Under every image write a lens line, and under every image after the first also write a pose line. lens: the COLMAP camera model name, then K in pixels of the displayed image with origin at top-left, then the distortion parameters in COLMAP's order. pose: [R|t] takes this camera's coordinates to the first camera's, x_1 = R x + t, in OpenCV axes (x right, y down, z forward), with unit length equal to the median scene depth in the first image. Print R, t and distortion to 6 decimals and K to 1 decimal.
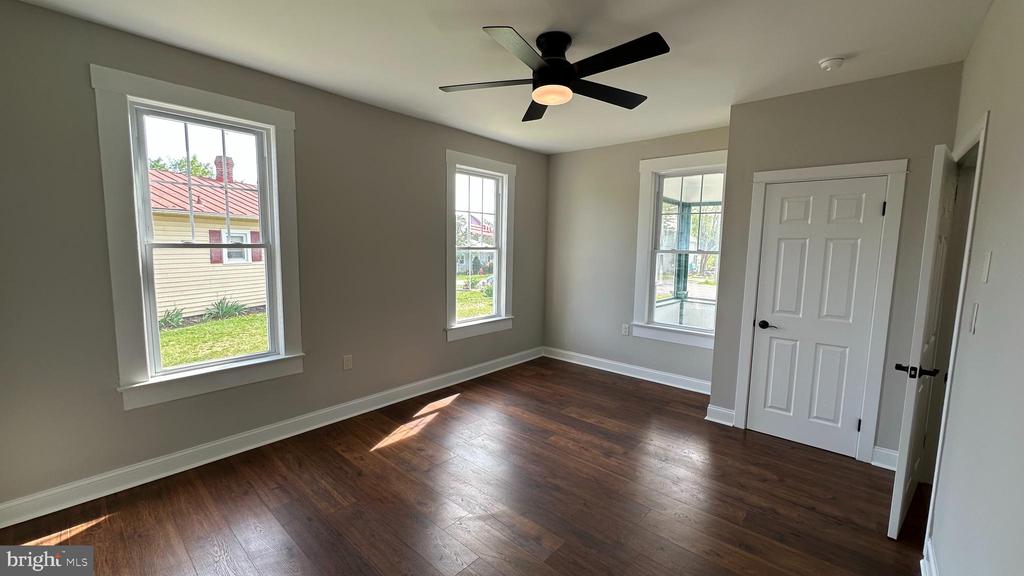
lens RADIAL K [[408.5, 0, 510.8], [0, 408.5, 288.9], [0, 0, 1]] dist [-0.001447, 0.000154]
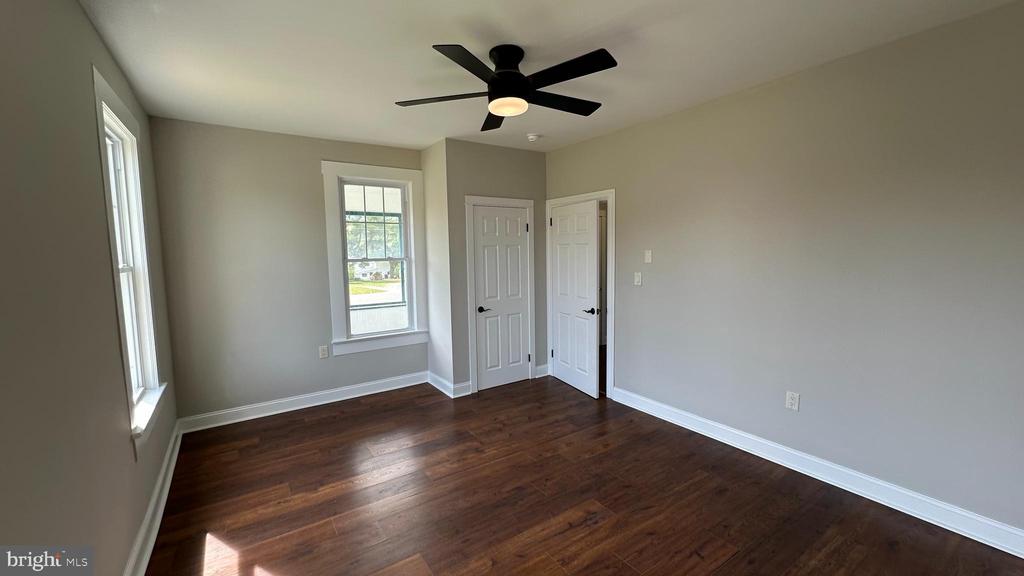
lens RADIAL K [[408.5, 0, 514.6], [0, 408.5, 286.6], [0, 0, 1]] dist [-0.001447, 0.000154]
pose [[0.247954, -0.106419, 0.962909, -0.475389], [0.127471, 0.988890, 0.076466, -0.056419], [-0.960349, 0.103783, 0.258765, 0.396237]]
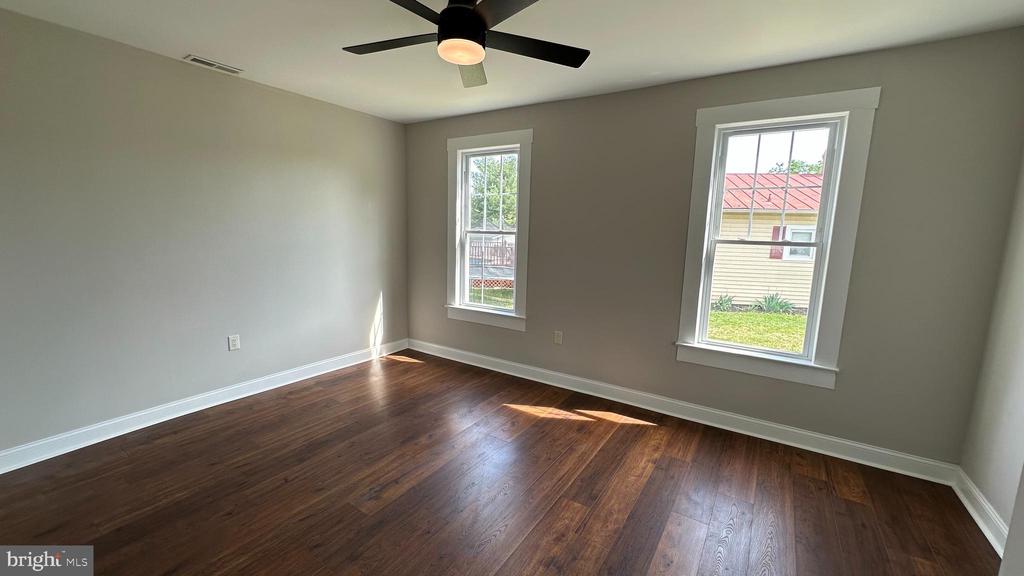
lens RADIAL K [[408.5, 0, 517.6], [0, 408.5, 294.4], [0, 0, 1]] dist [-0.001447, 0.000154]
pose [[0.155573, 0.145556, -0.977042, 0.525038], [-0.130627, 0.983430, 0.125708, -0.052113], [0.979149, 0.108071, 0.172008, 0.529299]]
